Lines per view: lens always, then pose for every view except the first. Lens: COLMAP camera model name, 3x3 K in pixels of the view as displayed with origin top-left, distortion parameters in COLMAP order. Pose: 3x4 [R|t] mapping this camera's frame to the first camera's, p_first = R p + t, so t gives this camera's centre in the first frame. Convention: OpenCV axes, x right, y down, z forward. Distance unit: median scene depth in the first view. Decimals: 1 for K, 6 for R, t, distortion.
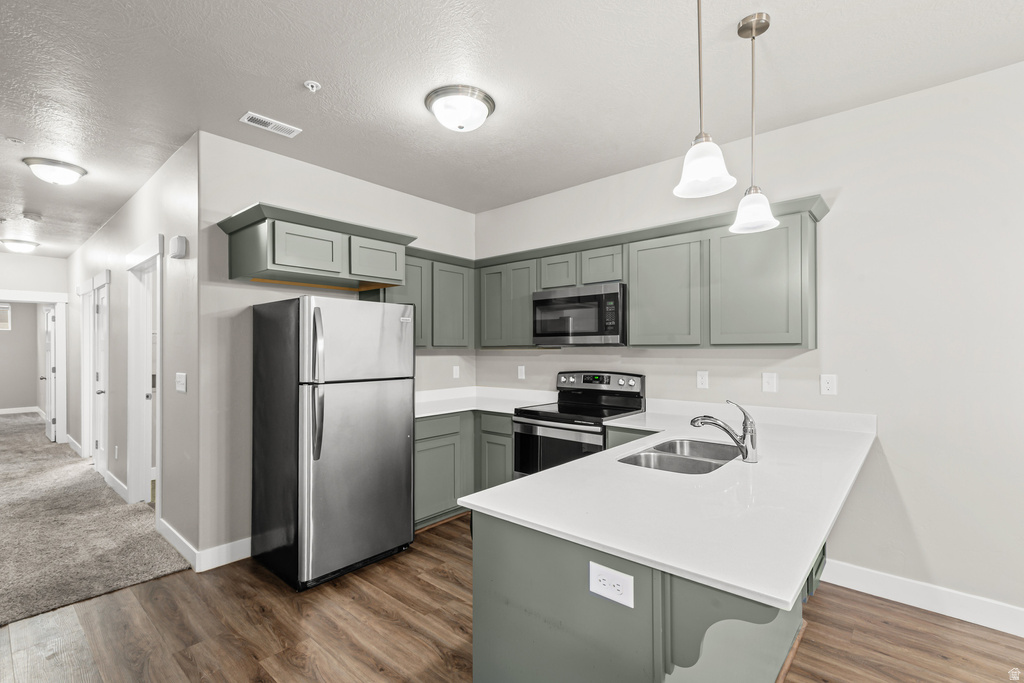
lens RADIAL K [[470.6, 0, 522.2], [0, 470.6, 346.6], [0, 0, 1]] dist [0.004178, 0.002727]
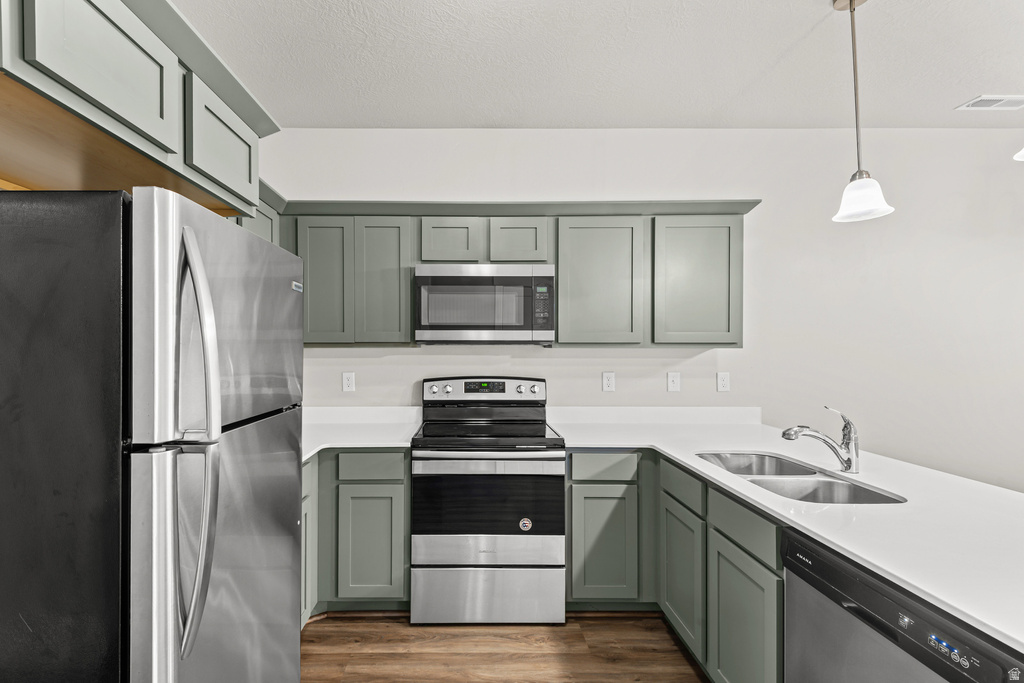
lens RADIAL K [[470.6, 0, 503.2], [0, 470.6, 343.9], [0, 0, 1]] dist [0.004178, 0.002727]
pose [[0.751252, 0.013206, 0.659884, -0.430005], [-0.009022, 0.999912, -0.009739, 0.008152], [-0.659954, 0.001363, 0.751304, 0.522310]]
